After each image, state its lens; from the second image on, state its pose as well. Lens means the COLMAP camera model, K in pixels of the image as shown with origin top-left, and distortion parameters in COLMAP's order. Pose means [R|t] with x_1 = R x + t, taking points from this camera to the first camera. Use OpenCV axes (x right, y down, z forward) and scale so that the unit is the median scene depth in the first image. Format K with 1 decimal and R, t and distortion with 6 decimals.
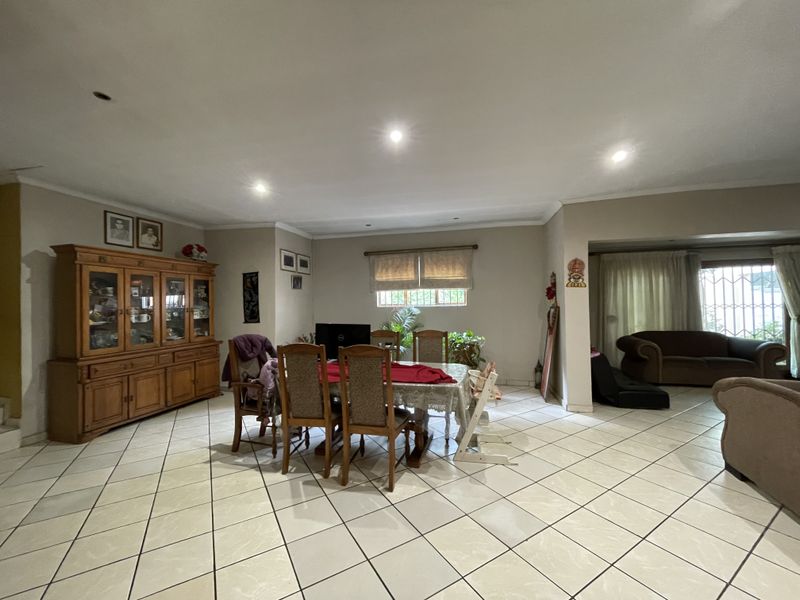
lens RADIAL K [[322.2, 0, 400.5], [0, 322.2, 300.1], [0, 0, 1]] dist [0.001863, 0.000112]
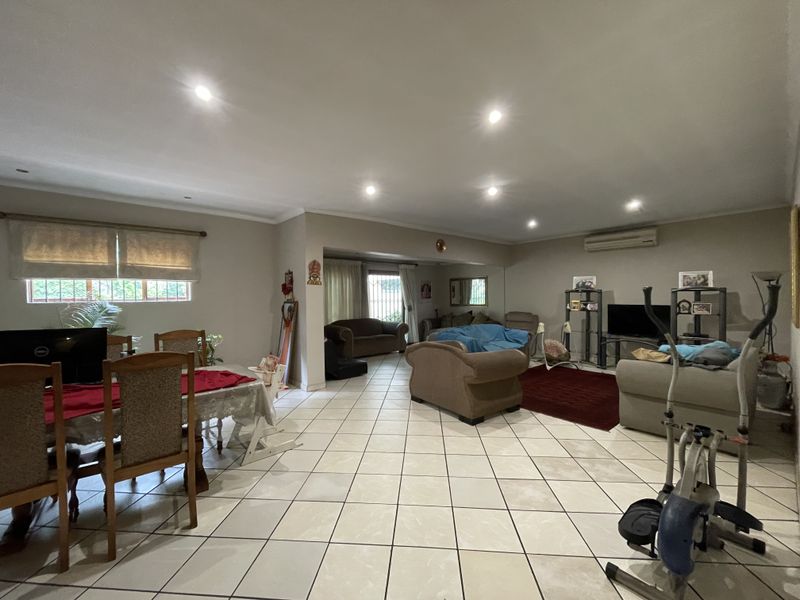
lens RADIAL K [[322.2, 0, 399.9], [0, 322.2, 300.1], [0, 0, 1]] dist [0.001863, 0.000112]
pose [[0.586028, -0.000223, 0.810291, -0.166449], [-0.009288, 0.999932, 0.006993, 0.003622], [-0.810238, -0.011624, 0.585986, 0.045359]]
